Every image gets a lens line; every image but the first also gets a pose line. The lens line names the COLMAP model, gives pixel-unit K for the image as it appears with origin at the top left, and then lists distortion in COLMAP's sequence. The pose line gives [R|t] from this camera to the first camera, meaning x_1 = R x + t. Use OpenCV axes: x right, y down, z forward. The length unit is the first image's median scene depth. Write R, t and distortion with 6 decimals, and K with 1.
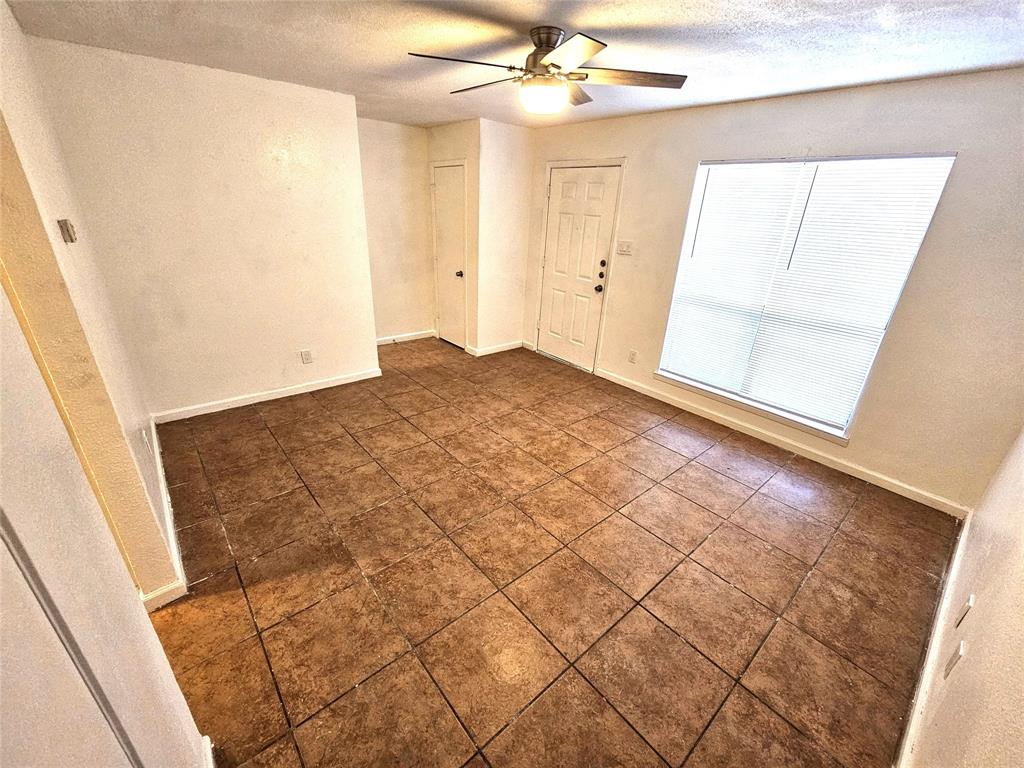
lens RADIAL K [[423.4, 0, 515.5], [0, 423.4, 385.0], [0, 0, 1]] dist [-0.001319, 0.002735]
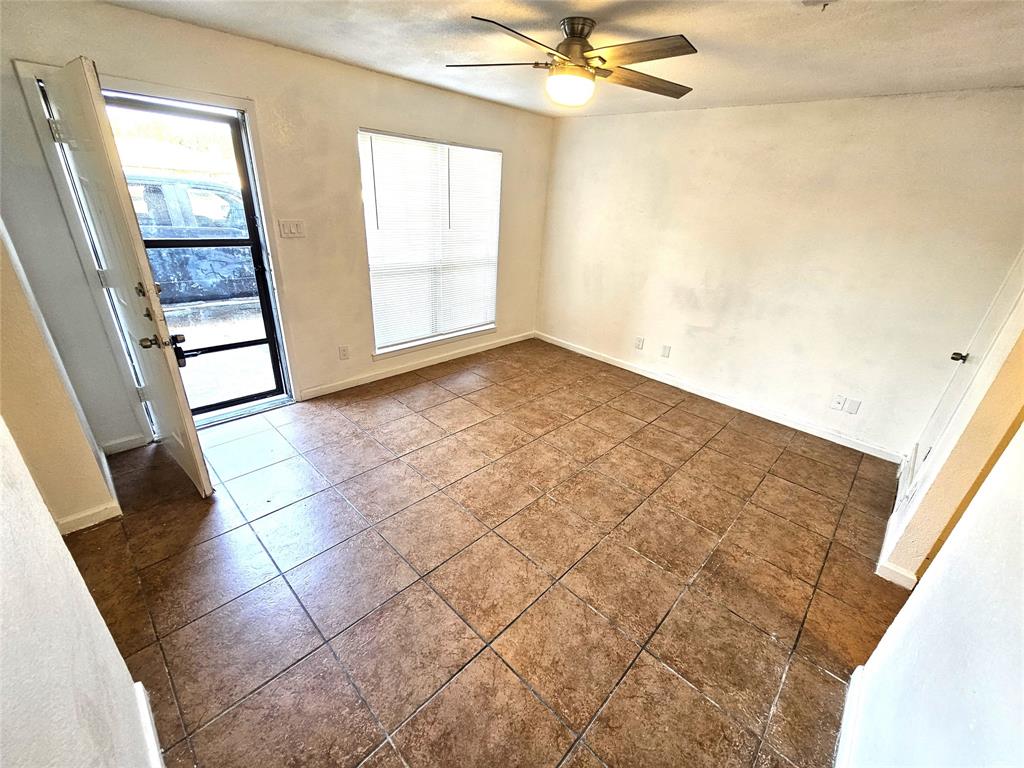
lens RADIAL K [[423.4, 0, 509.8], [0, 423.4, 386.8], [0, 0, 1]] dist [-0.001319, 0.002735]
pose [[-0.084618, -0.463524, 0.882035, -0.898645], [0.327900, 0.822952, 0.463932, -0.492964], [-0.940915, 0.328476, 0.082353, 1.033805]]
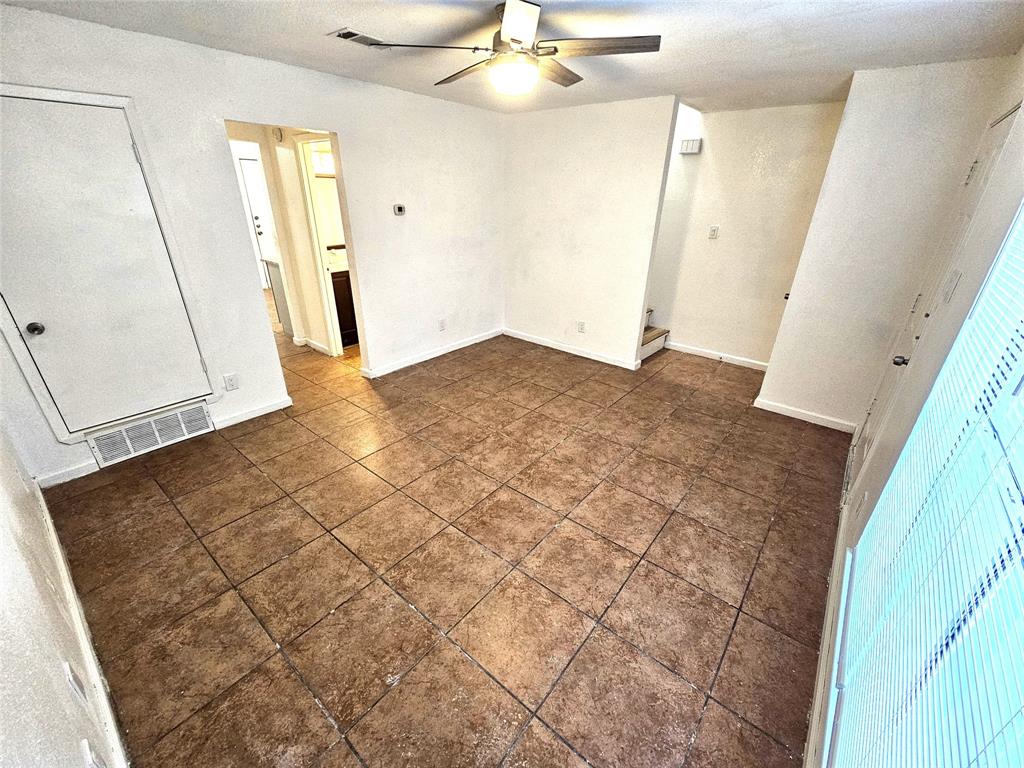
lens RADIAL K [[423.4, 0, 514.2], [0, 423.4, 377.1], [0, 0, 1]] dist [-0.001319, 0.002735]
pose [[0.179242, 0.353517, -0.918095, 0.977808], [-0.398462, 0.879326, 0.260796, -0.270201], [0.899500, 0.319080, 0.298475, 0.741581]]
